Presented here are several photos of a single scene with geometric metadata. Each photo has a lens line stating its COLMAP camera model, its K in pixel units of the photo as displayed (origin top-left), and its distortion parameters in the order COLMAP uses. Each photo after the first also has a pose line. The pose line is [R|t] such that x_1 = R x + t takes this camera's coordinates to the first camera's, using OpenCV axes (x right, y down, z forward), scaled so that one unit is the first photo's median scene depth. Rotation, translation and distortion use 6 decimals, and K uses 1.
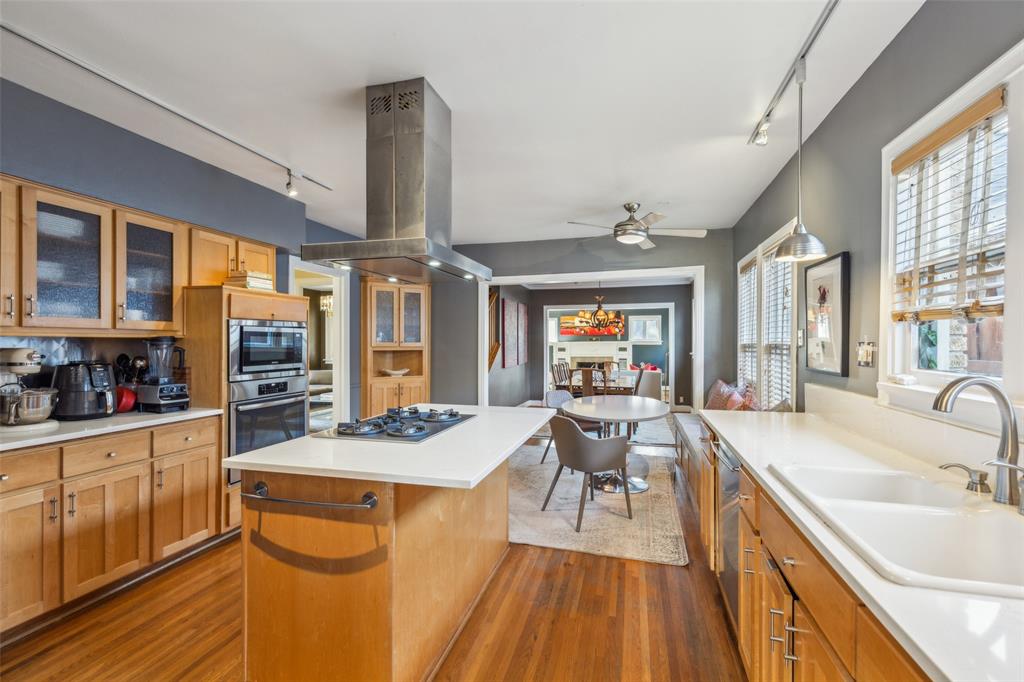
lens RADIAL K [[466.0, 0, 511.2], [0, 466.0, 343.1], [0, 0, 1]] dist [0.007485, -0.000024]
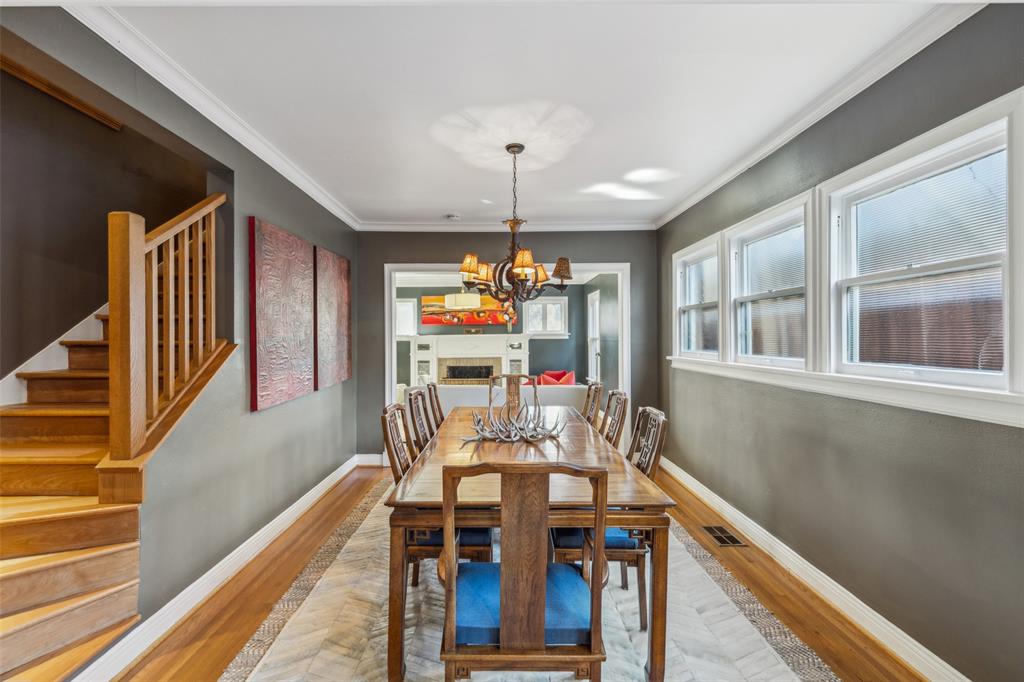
lens RADIAL K [[466.0, 0, 514.4], [0, 466.0, 335.1], [0, 0, 1]] dist [0.007485, -0.000024]
pose [[0.957107, -0.002946, 0.289720, 0.042708], [0.003099, 0.999995, -0.000069, -0.002413], [-0.289718, 0.000964, 0.957111, 0.354195]]
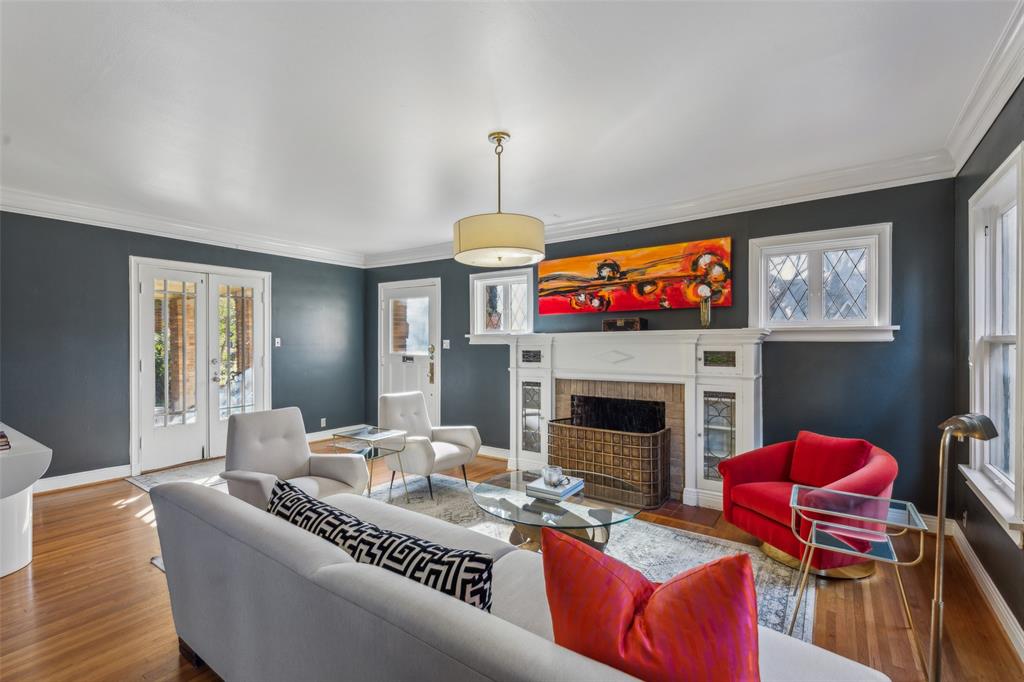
lens RADIAL K [[466.0, 0, 513.3], [0, 466.0, 341.7], [0, 0, 1]] dist [0.007485, -0.000024]
pose [[0.936049, -0.001307, -0.351867, 0.220748], [0.001282, 0.999999, -0.000304, 0.003408], [0.351867, -0.000167, 0.936050, 0.694620]]
